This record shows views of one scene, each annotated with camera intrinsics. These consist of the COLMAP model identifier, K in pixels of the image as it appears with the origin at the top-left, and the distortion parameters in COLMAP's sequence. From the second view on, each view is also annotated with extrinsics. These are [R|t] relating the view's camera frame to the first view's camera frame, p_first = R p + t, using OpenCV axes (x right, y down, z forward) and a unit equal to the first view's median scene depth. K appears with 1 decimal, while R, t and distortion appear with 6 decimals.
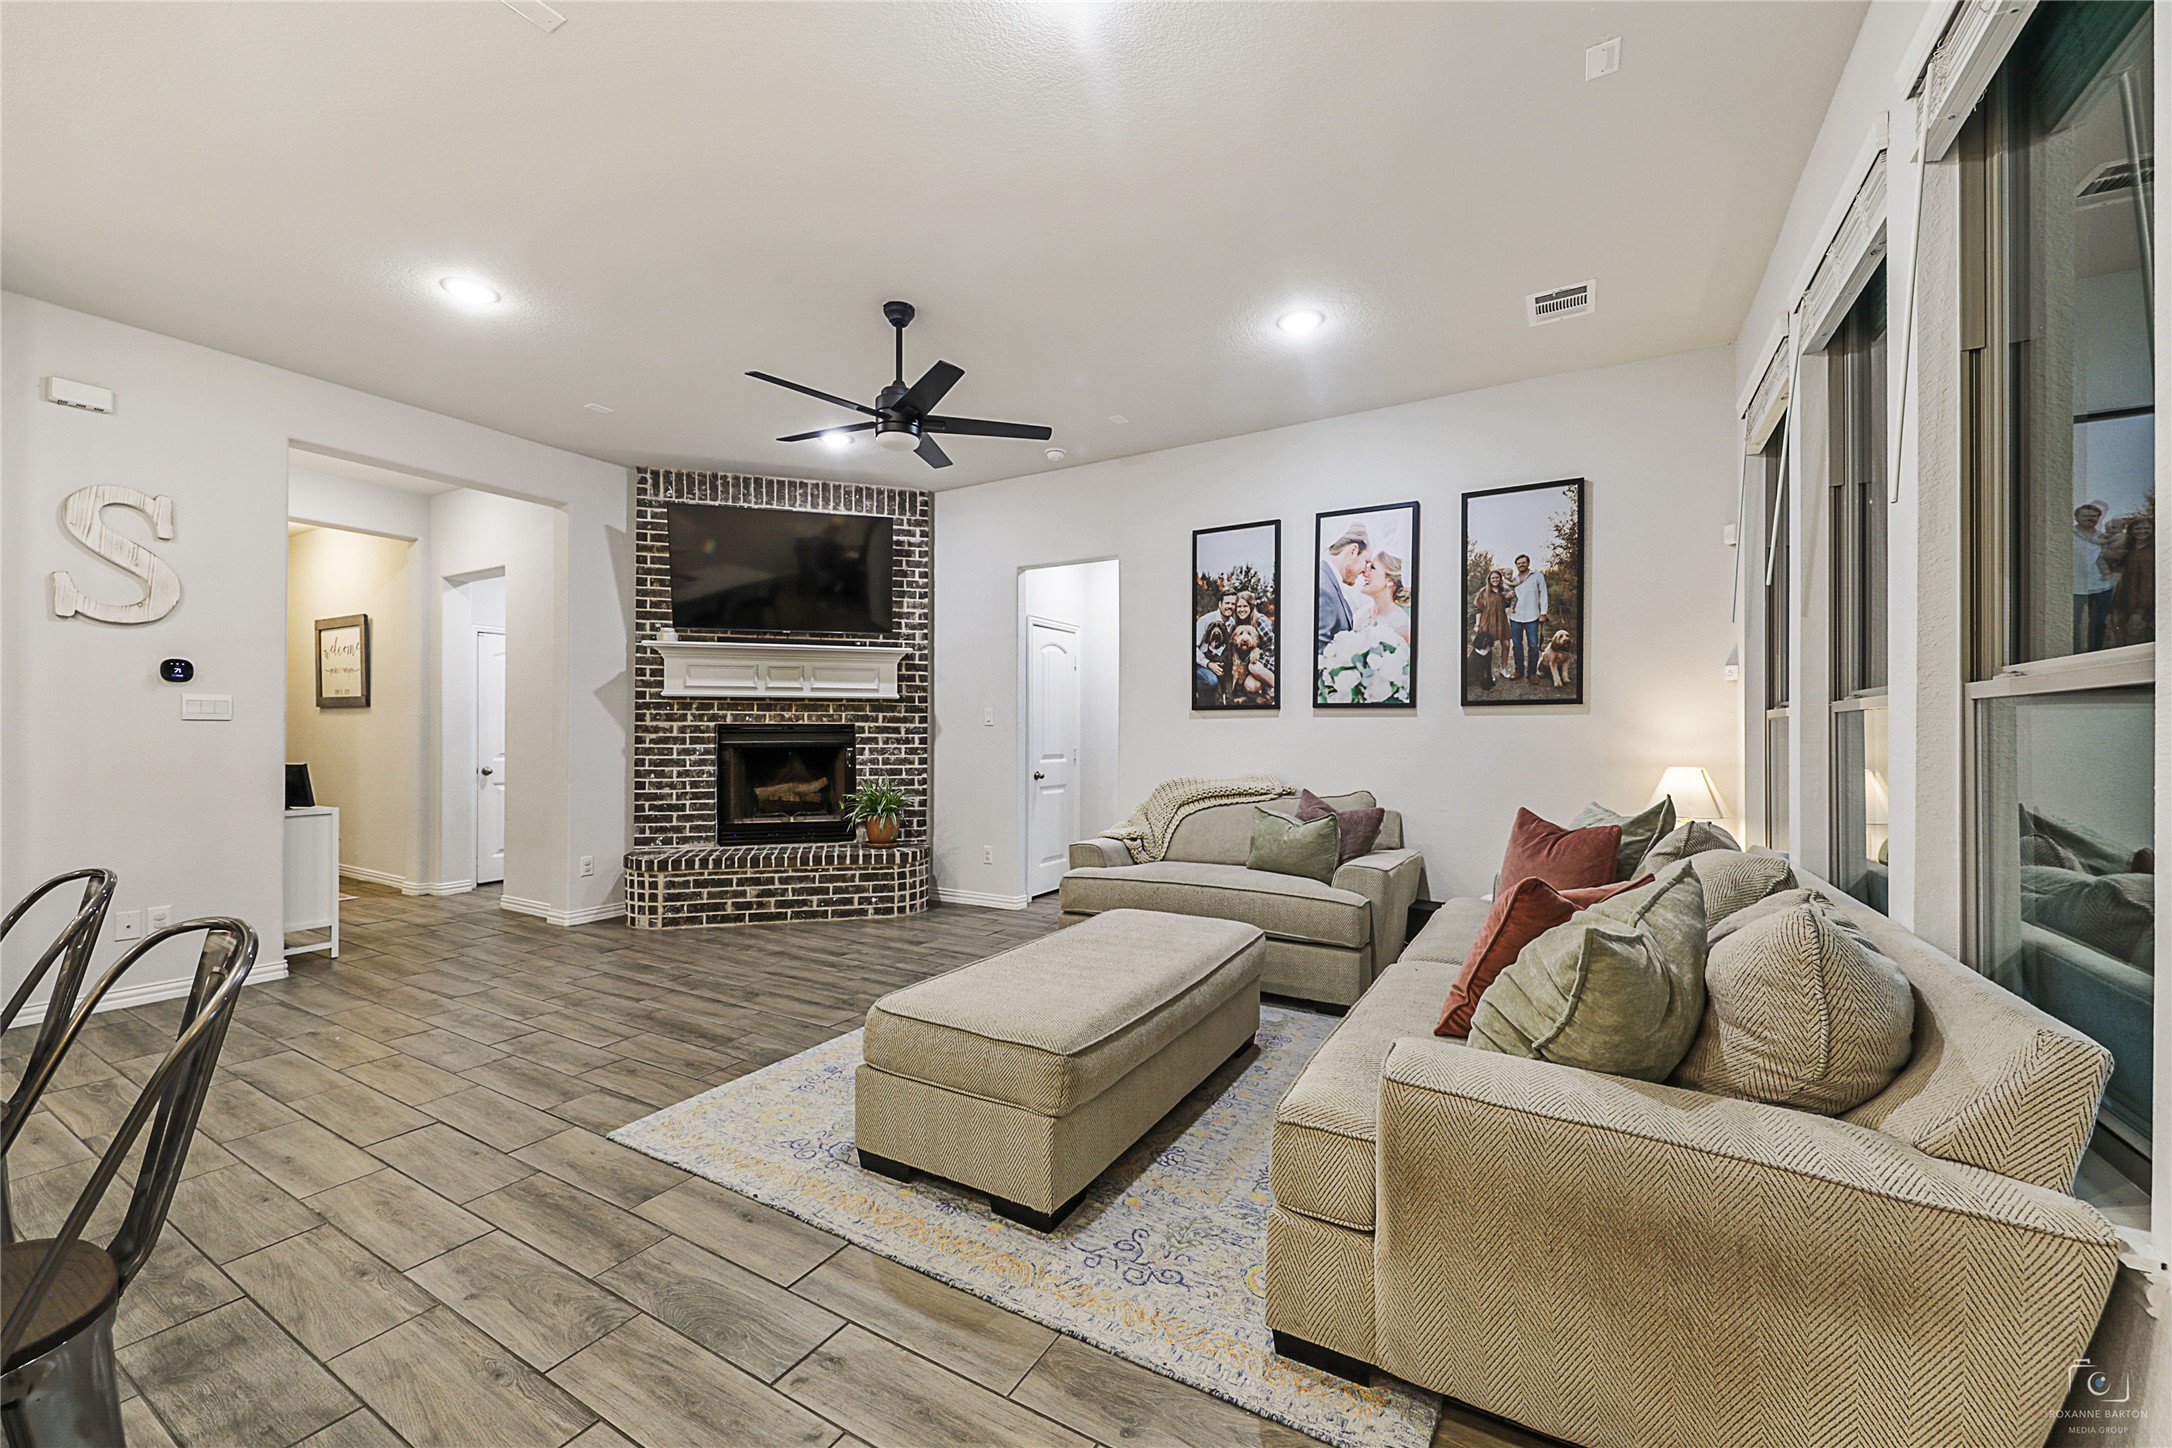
lens RADIAL K [[840.8, 0, 1080.4], [0, 840.8, 732.4], [0, 0, 1]] dist [0.004030, -0.003778]
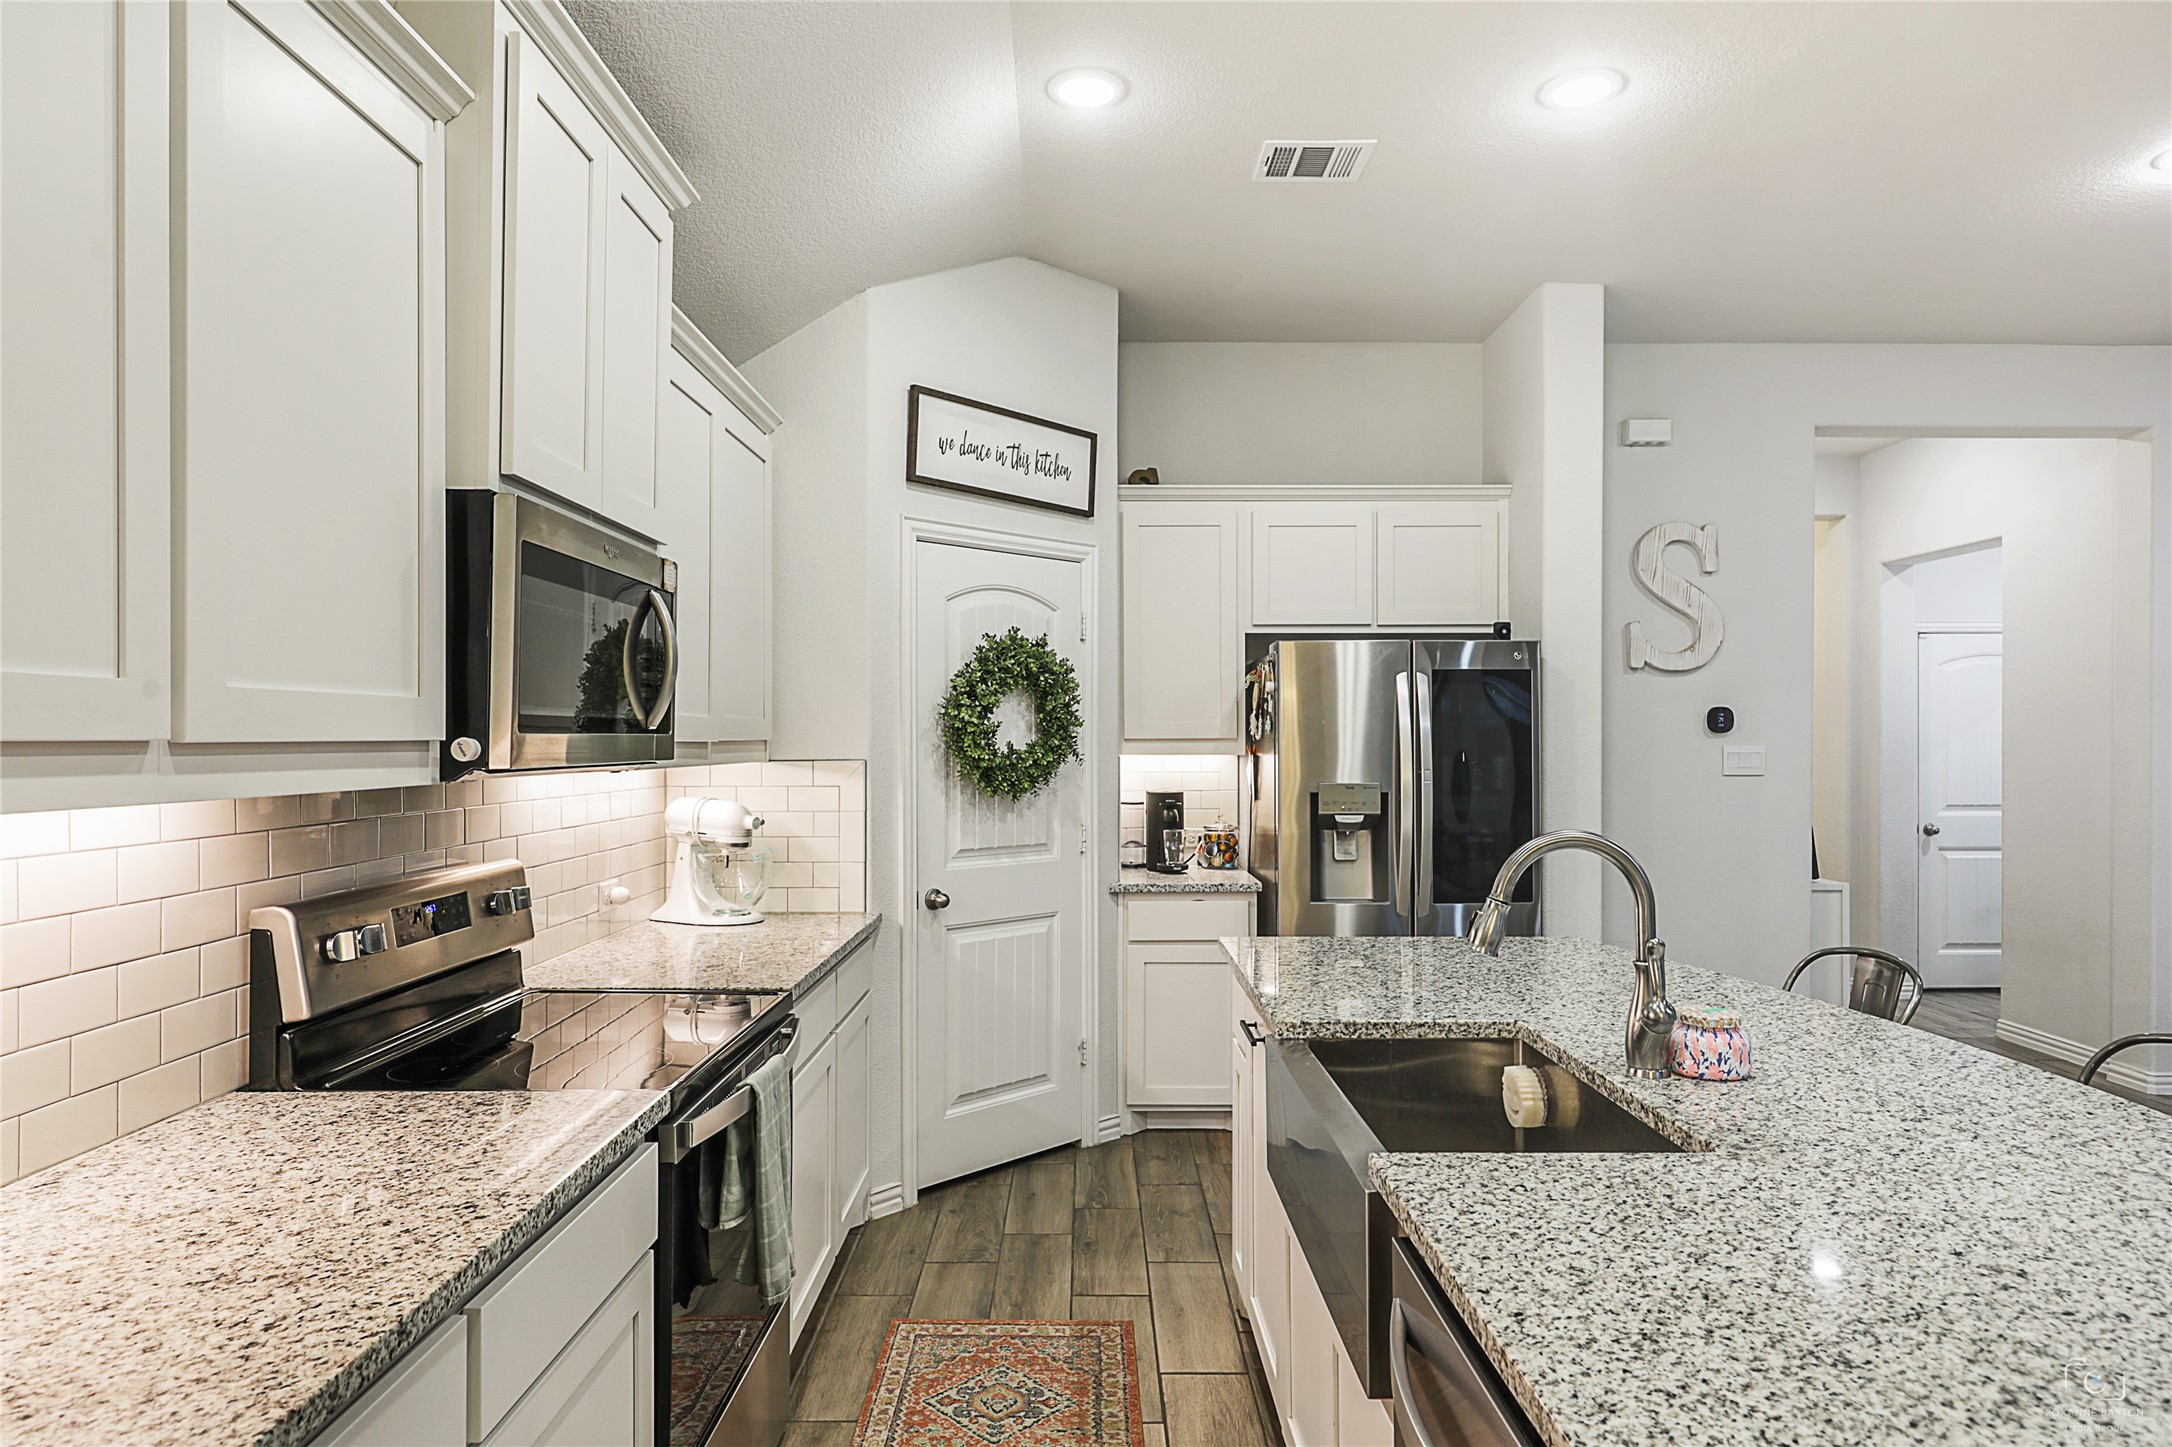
lens RADIAL K [[1258.2, 0, 1096.2], [0, 1258.2, 735.3], [0, 0, 1]] dist [0.009729, -0.002236]
pose [[0.515211, -0.001662, -0.857062, -0.204243], [0.001136, 0.999999, -0.001256, -0.041270], [0.857062, -0.000327, 0.515212, -0.178889]]
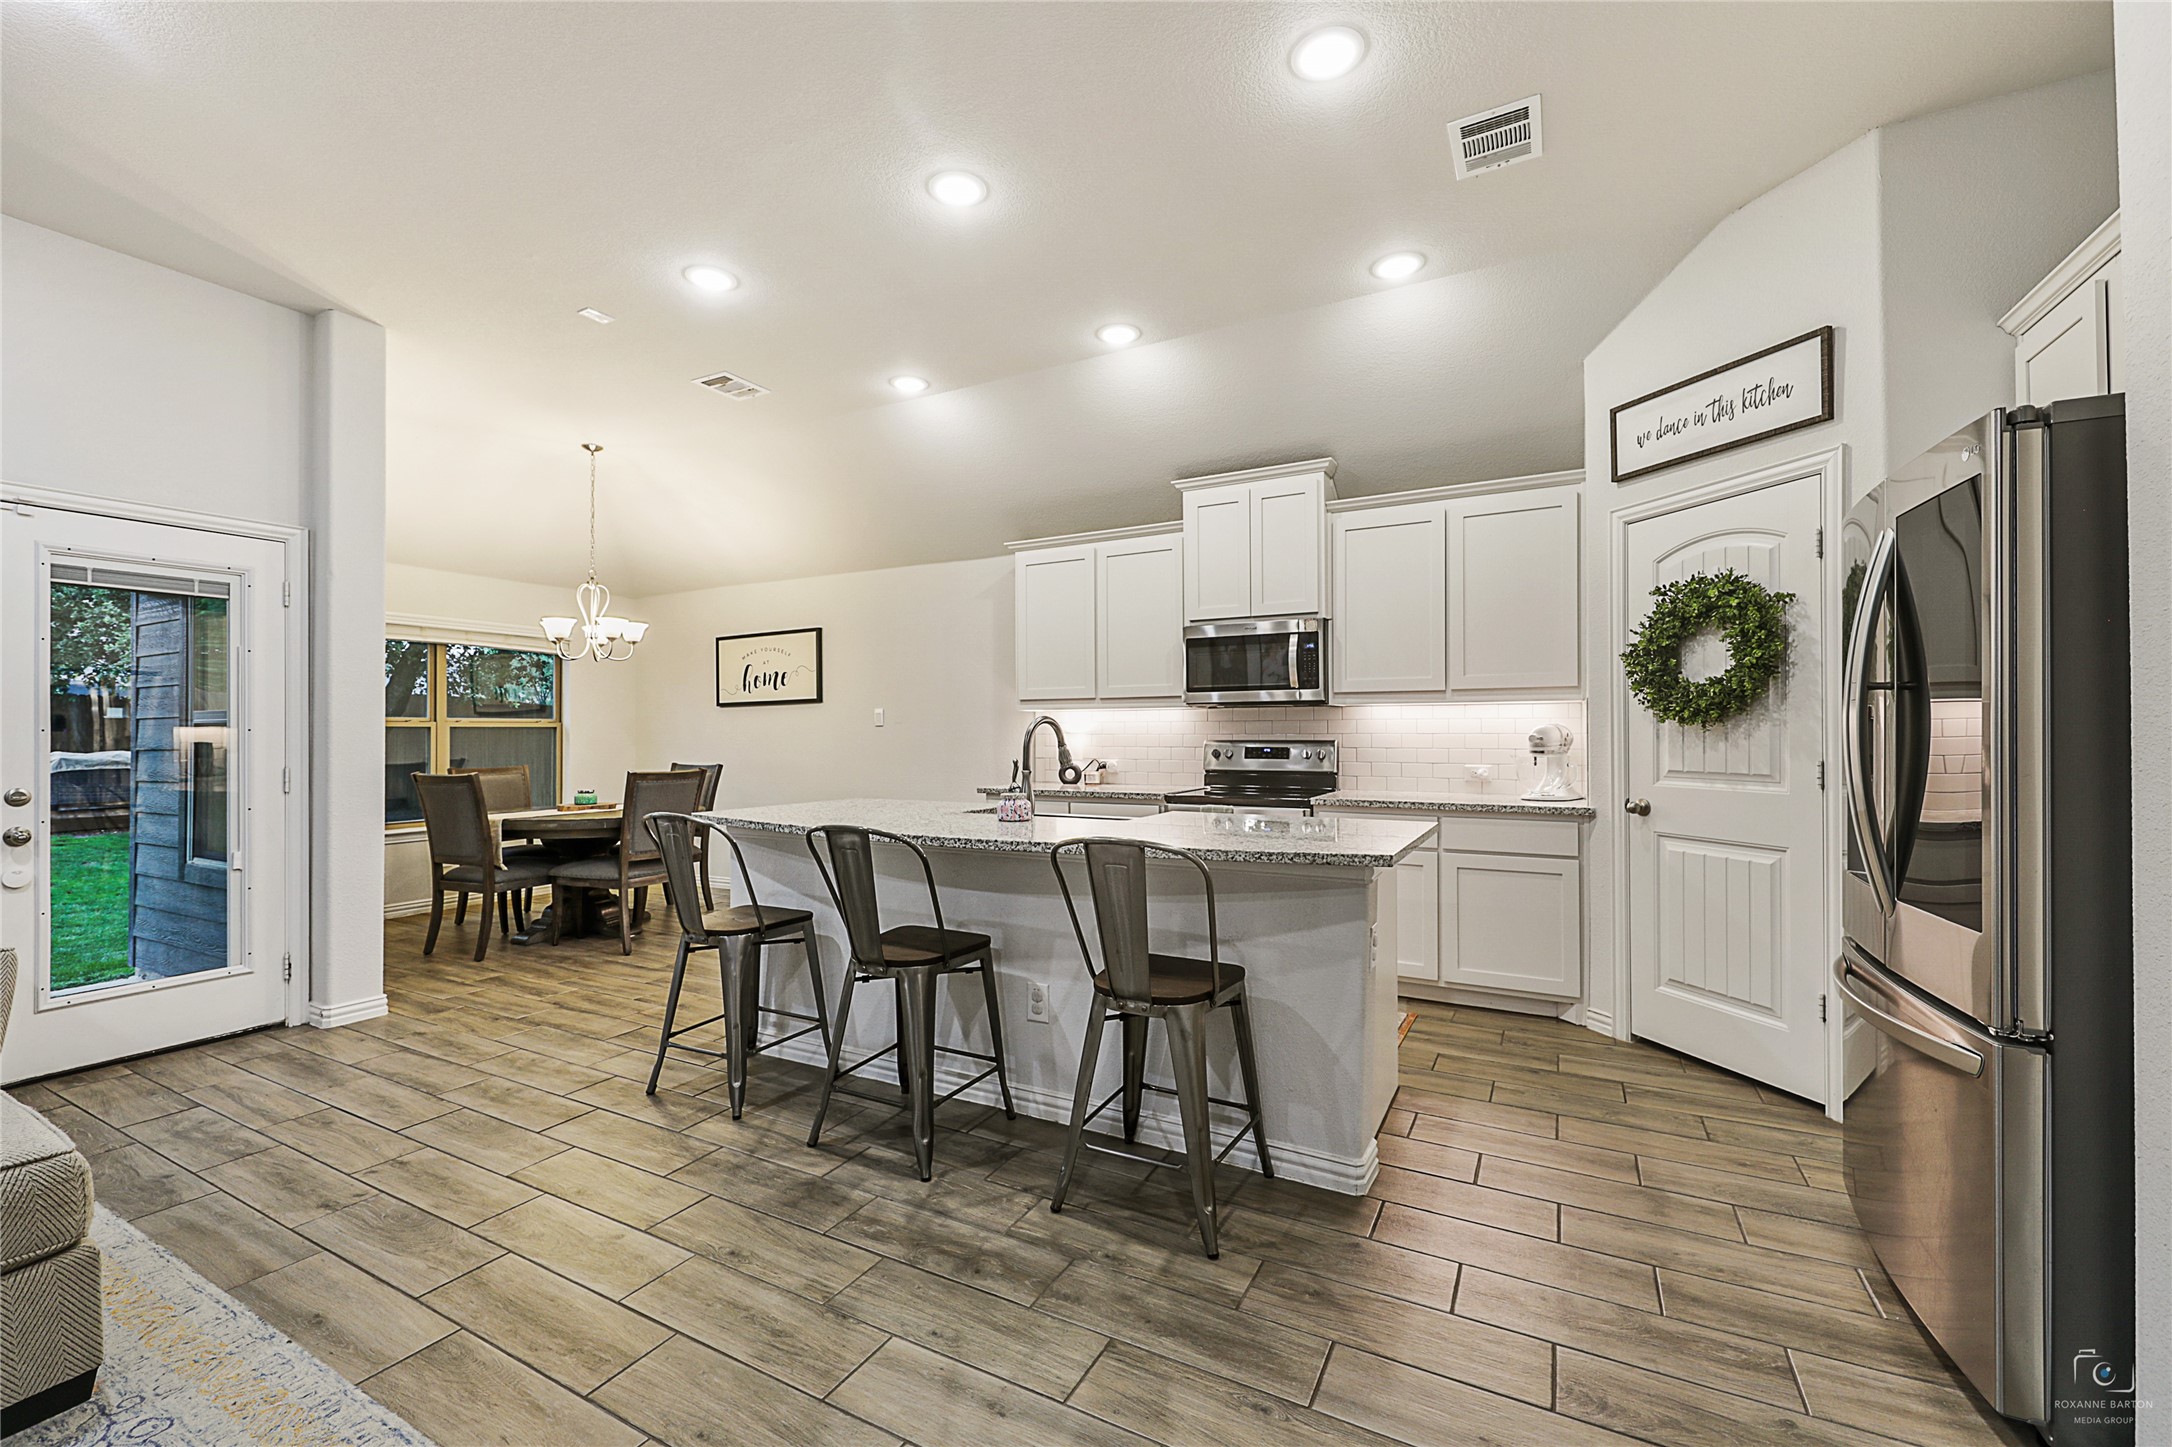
lens RADIAL K [[887.9, 0, 1061.4], [0, 887.9, 727.1], [0, 0, 1]] dist [0.008010, -0.003148]
pose [[-0.999728, 0.001210, -0.023293, -0.451473], [0.001410, 0.999962, -0.008577, 0.001073], [0.023282, -0.008608, -0.999692, 0.774227]]
